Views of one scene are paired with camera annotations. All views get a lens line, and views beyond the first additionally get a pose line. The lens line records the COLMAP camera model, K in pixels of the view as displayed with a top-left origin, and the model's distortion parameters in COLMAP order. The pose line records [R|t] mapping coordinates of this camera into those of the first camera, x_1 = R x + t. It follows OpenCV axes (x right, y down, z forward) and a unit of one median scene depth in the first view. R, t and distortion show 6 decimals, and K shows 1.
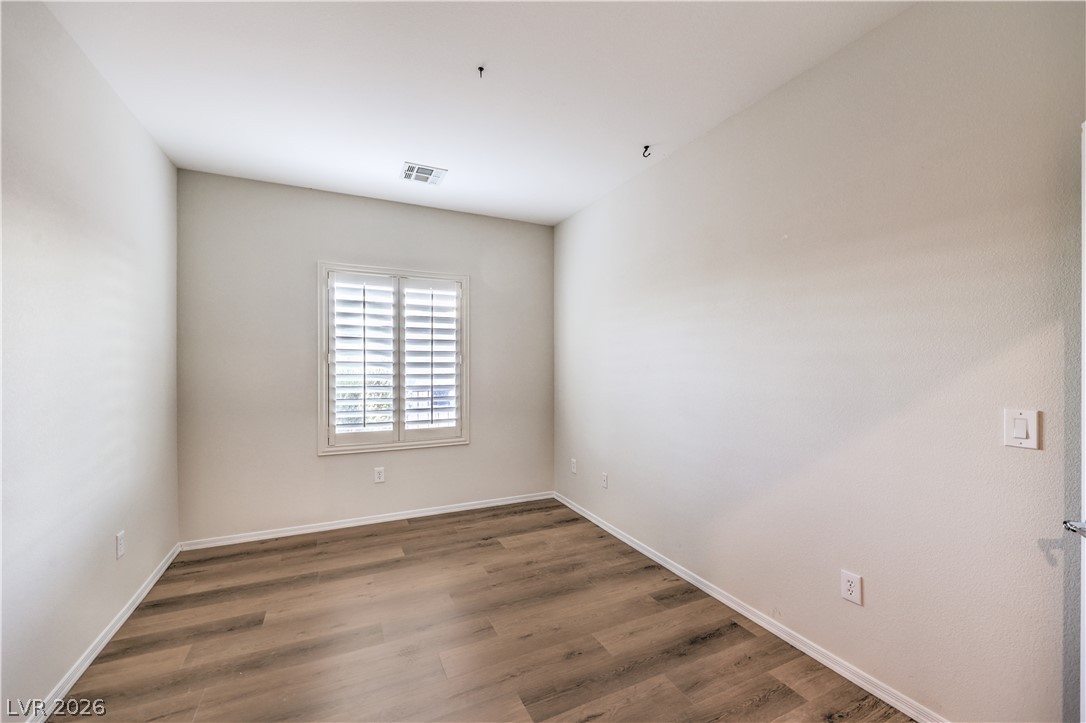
lens RADIAL K [[433.0, 0, 543.0], [0, 433.0, 361.5], [0, 0, 1]] dist [-0.001194, 0.000024]
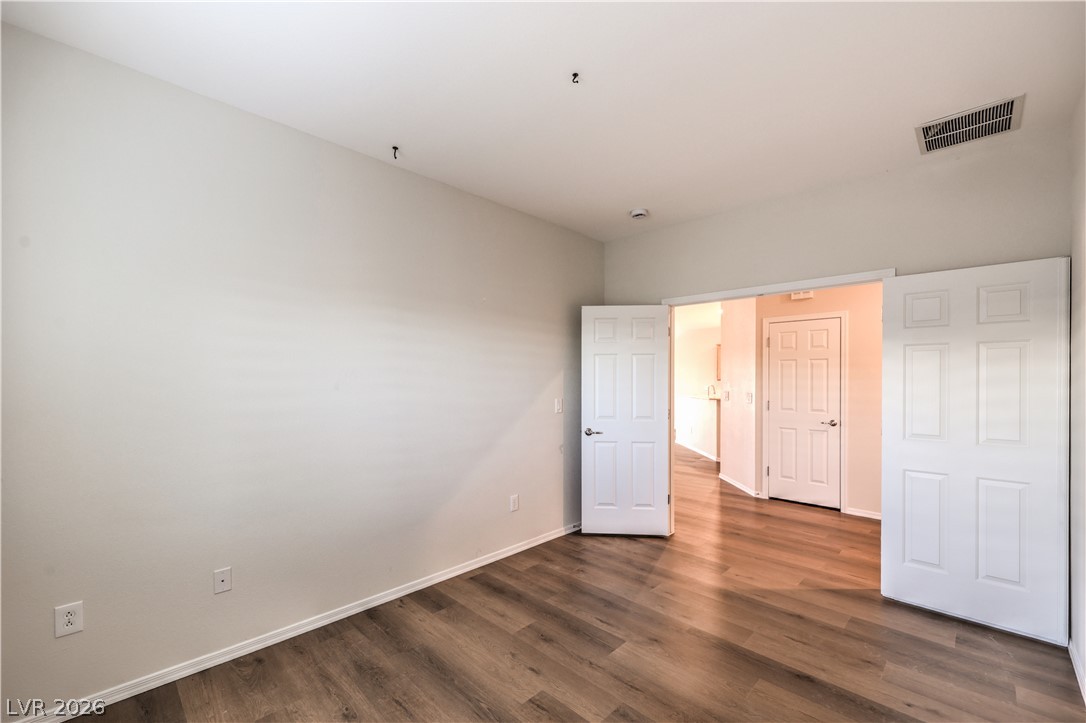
lens RADIAL K [[441.4, 0, 547.5], [0, 441.4, 376.9], [0, 0, 1]] dist [-0.002274, -0.000144]
pose [[-0.341601, 0.008435, 0.939807, -0.948397], [-0.003050, 0.999945, -0.010084, -0.002861], [-0.939840, -0.006311, -0.341556, 1.281152]]
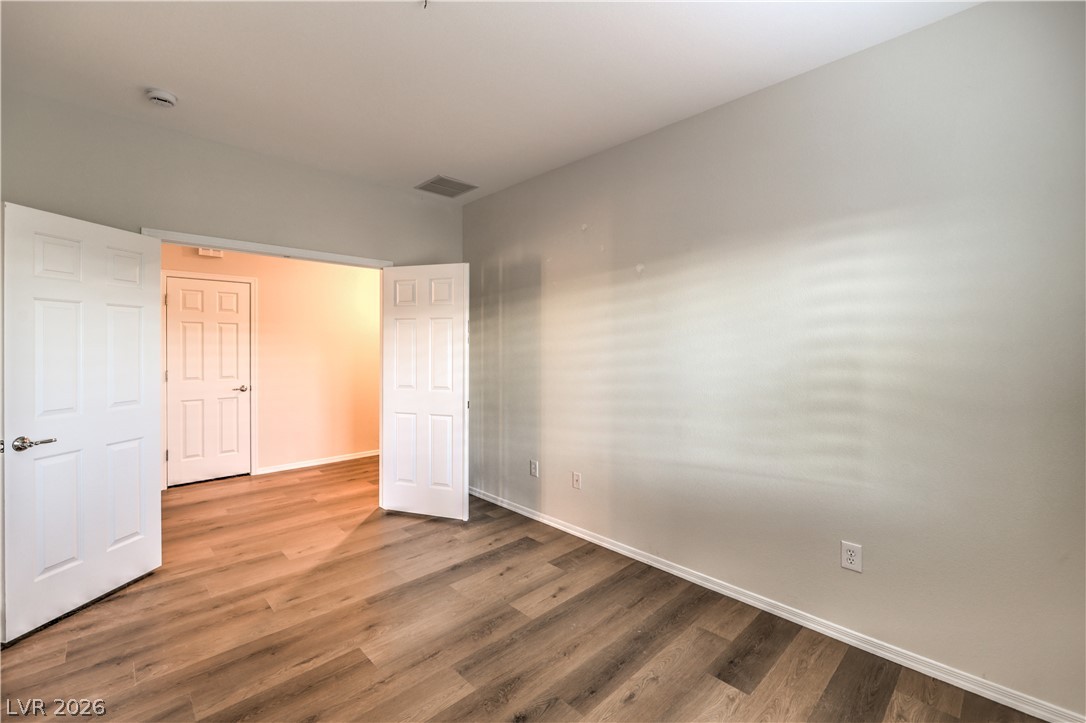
lens RADIAL K [[465.6, 0, 514.3], [0, 465.6, 344.9], [0, 0, 1]] dist [-0.001451, -0.000125]
pose [[-0.958463, 0.001159, -0.285214, -0.049541], [0.002561, 0.999986, -0.004545, -0.001904], [0.285205, -0.005087, -0.958453, 1.755970]]
